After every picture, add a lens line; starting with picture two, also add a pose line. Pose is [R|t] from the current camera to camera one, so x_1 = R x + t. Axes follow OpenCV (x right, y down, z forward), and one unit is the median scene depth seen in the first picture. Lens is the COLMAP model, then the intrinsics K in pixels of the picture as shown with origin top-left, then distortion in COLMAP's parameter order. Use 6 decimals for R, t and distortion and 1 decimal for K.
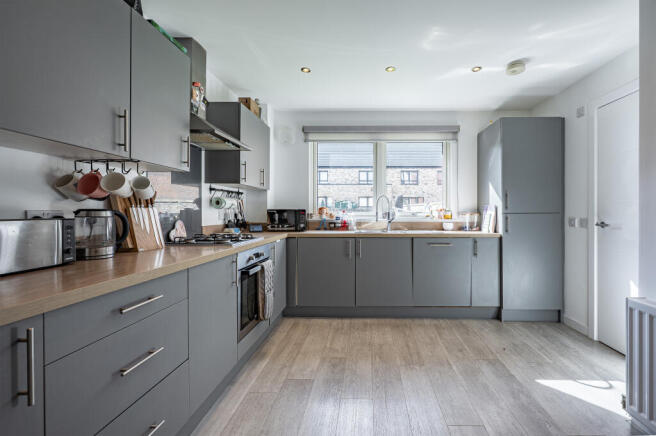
lens RADIAL K [[266.2, 0, 343.7], [0, 266.2, 214.4], [0, 0, 1]] dist [-0.000287, 0.000063]
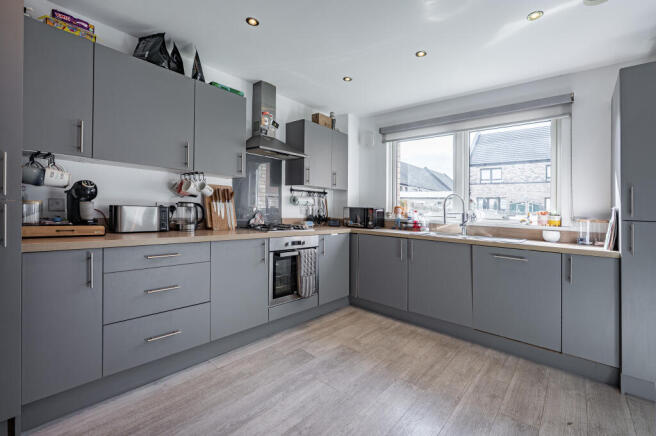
lens RADIAL K [[263.1, 0, 344.0], [0, 263.1, 213.3], [0, 0, 1]] dist [0.000760, 0.000192]
pose [[0.809816, 0.034712, -0.585656, 0.420153], [-0.039018, 0.999225, 0.005274, 0.002179], [0.585385, 0.018580, 0.810543, 0.107781]]
